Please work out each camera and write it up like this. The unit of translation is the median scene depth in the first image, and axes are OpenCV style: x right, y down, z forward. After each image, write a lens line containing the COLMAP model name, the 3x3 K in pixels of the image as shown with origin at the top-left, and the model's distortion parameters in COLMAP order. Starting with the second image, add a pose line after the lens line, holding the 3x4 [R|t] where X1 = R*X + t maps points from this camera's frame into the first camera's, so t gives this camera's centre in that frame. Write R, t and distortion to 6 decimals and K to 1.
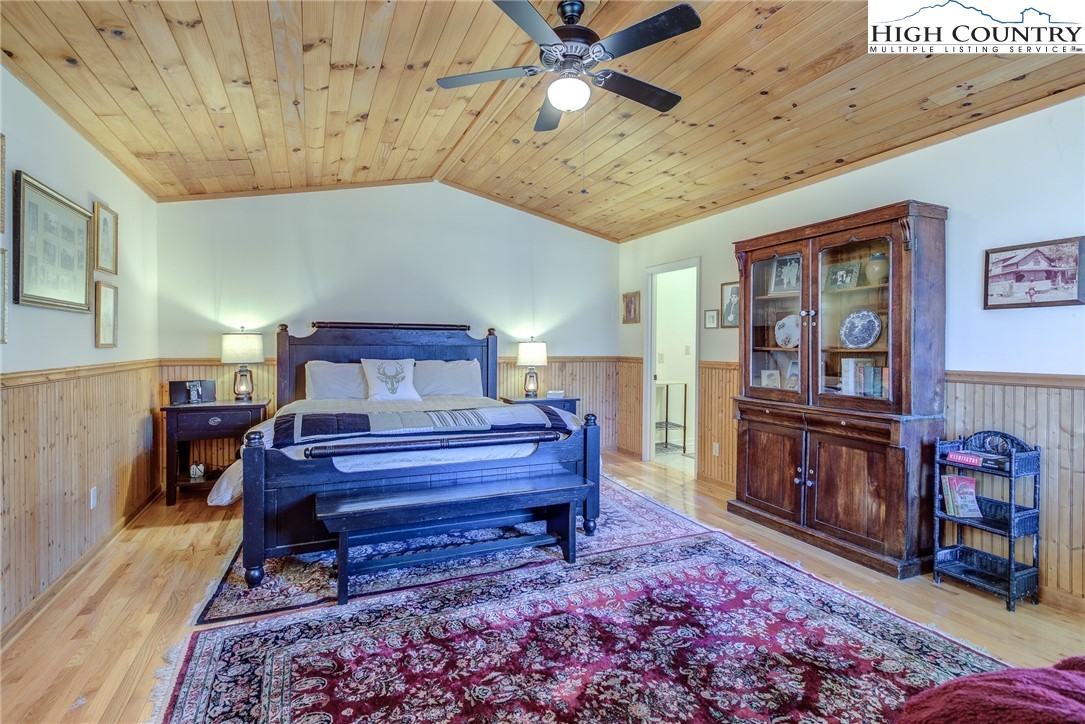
lens RADIAL K [[524.7, 0, 541.4], [0, 524.7, 355.5], [0, 0, 1]] dist [0.002765, 0.001698]
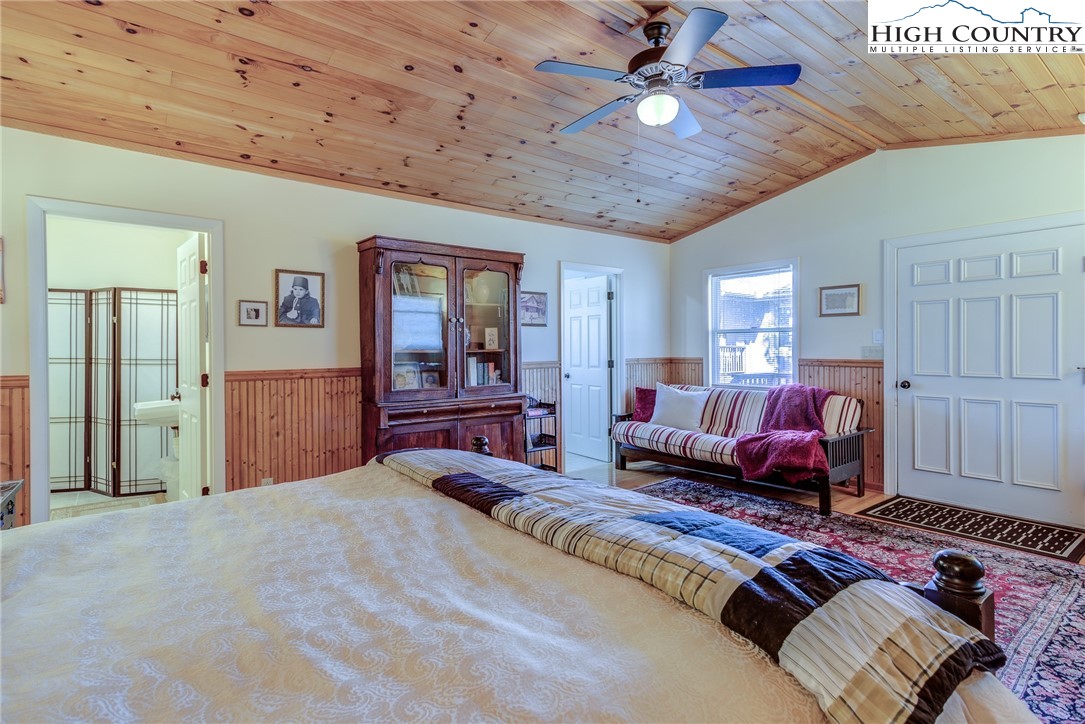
lens RADIAL K [[524.7, 0, 542.6], [0, 524.7, 350.4], [0, 0, 1]] dist [0.002765, 0.001698]
pose [[-0.235424, -0.007062, 0.971867, -0.666542], [0.024212, 0.999621, 0.013129, -0.022664], [-0.971591, 0.026622, -0.235164, 1.064401]]
